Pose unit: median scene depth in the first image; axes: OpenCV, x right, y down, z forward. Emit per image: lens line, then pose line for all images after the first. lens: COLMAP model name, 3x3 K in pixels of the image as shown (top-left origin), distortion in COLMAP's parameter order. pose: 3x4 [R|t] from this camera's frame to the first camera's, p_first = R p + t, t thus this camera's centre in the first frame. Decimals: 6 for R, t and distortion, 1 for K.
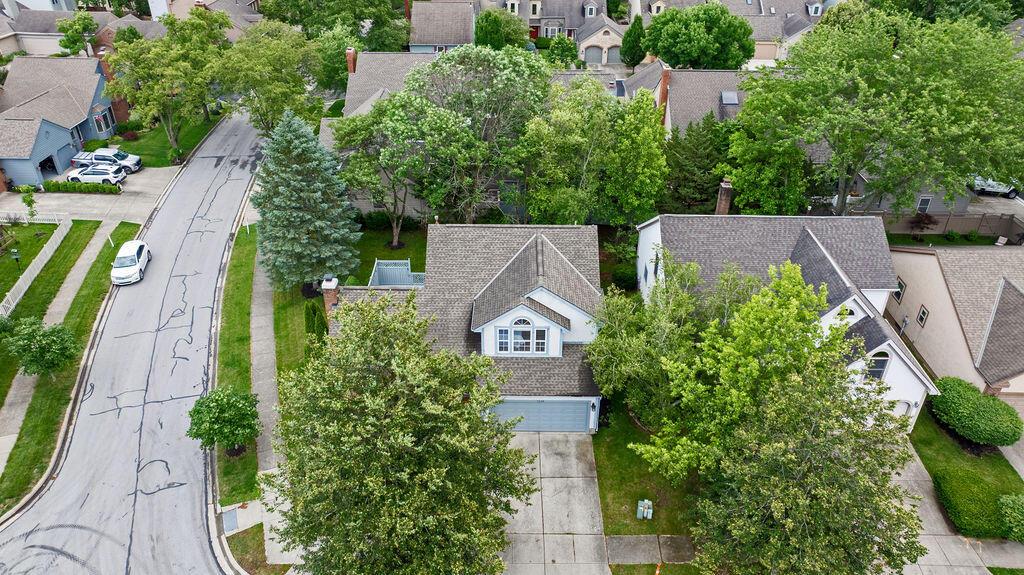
lens RADIAL K [[725.6, 0, 514.2], [0, 725.6, 287.1], [0, 0, 1]] dist [-0.017130, -0.011328]
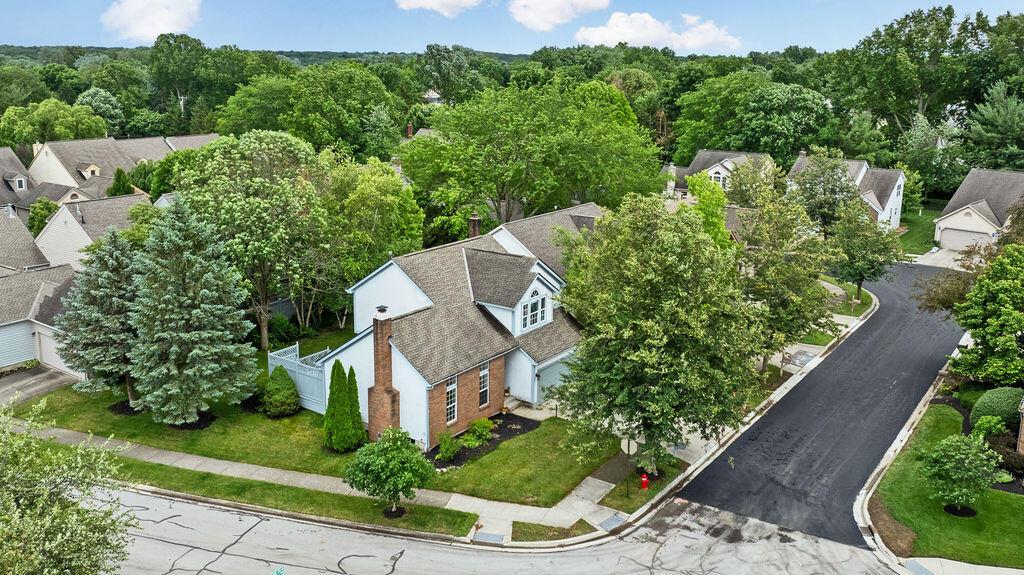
lens RADIAL K [[894.9, 0, 473.2], [0, 894.9, 246.6], [0, 0, 1]] dist [-0.012935, -0.004659]
pose [[0.586013, -0.161631, 0.794018, -1.152715], [0.430125, 0.892501, -0.135769, 0.130758], [-0.686718, 0.421090, 0.592539, 0.178049]]
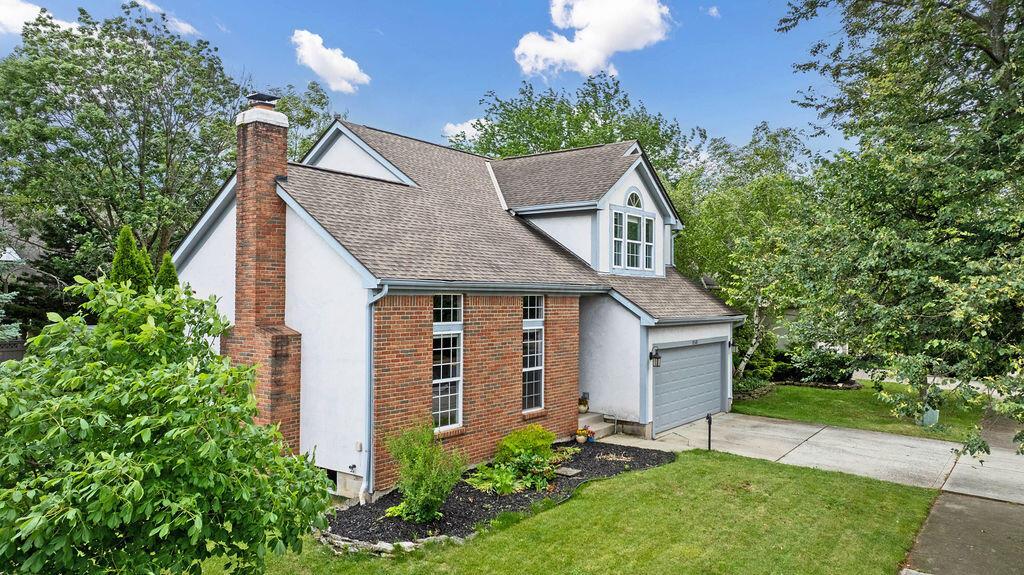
lens RADIAL K [[725.6, 0, 510.1], [0, 725.6, 279.0], [0, 0, 1]] dist [-0.017130, -0.011328]
pose [[0.578704, 0.031737, 0.814920, -0.489432], [0.430388, 0.836881, -0.338226, 0.242193], [-0.692725, 0.546464, 0.470647, 0.816387]]
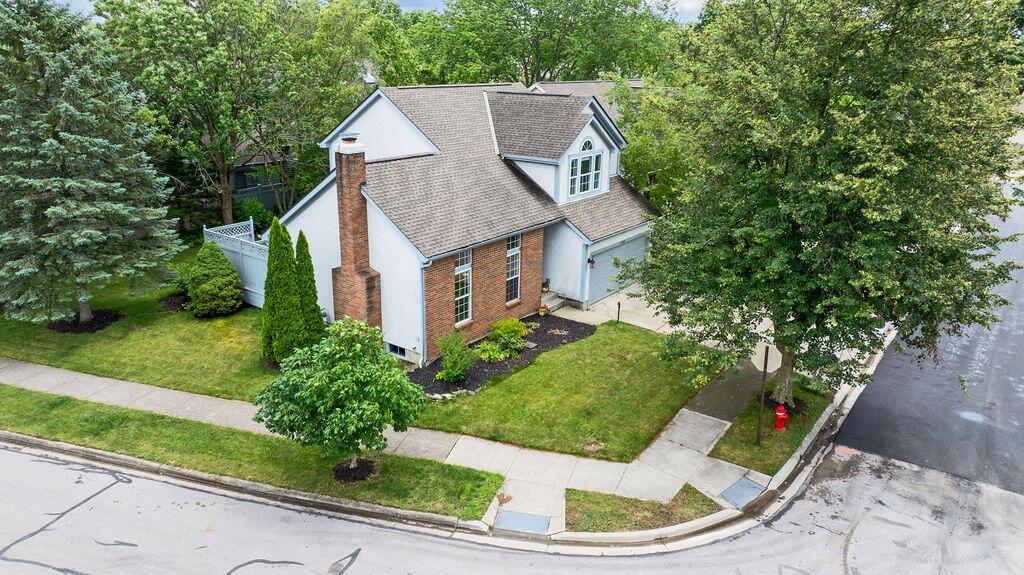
lens RADIAL K [[725.6, 0, 509.3], [0, 725.6, 283.9], [0, 0, 1]] dist [-0.017130, -0.011328]
pose [[0.575767, -0.231618, 0.784121, -0.692664], [0.421678, 0.905769, -0.042080, 0.180937], [-0.700486, 0.354875, 0.619179, 0.600925]]
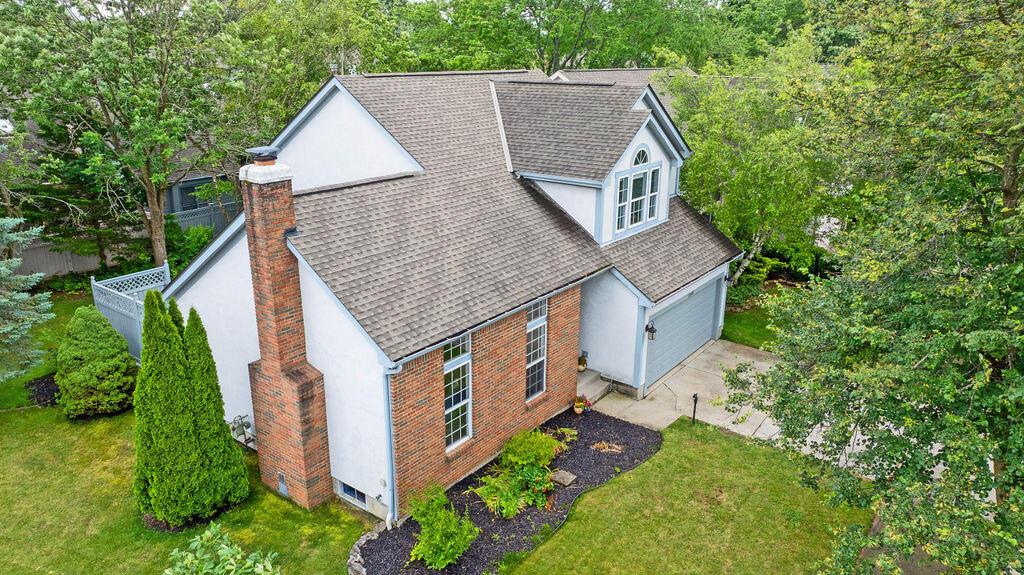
lens RADIAL K [[725.6, 0, 509.0], [0, 725.6, 280.8], [0, 0, 1]] dist [-0.017130, -0.011328]
pose [[0.585719, -0.237192, 0.775031, -0.488872], [0.428220, 0.902428, -0.047441, 0.113803], [-0.688157, 0.359671, 0.630140, 0.736996]]
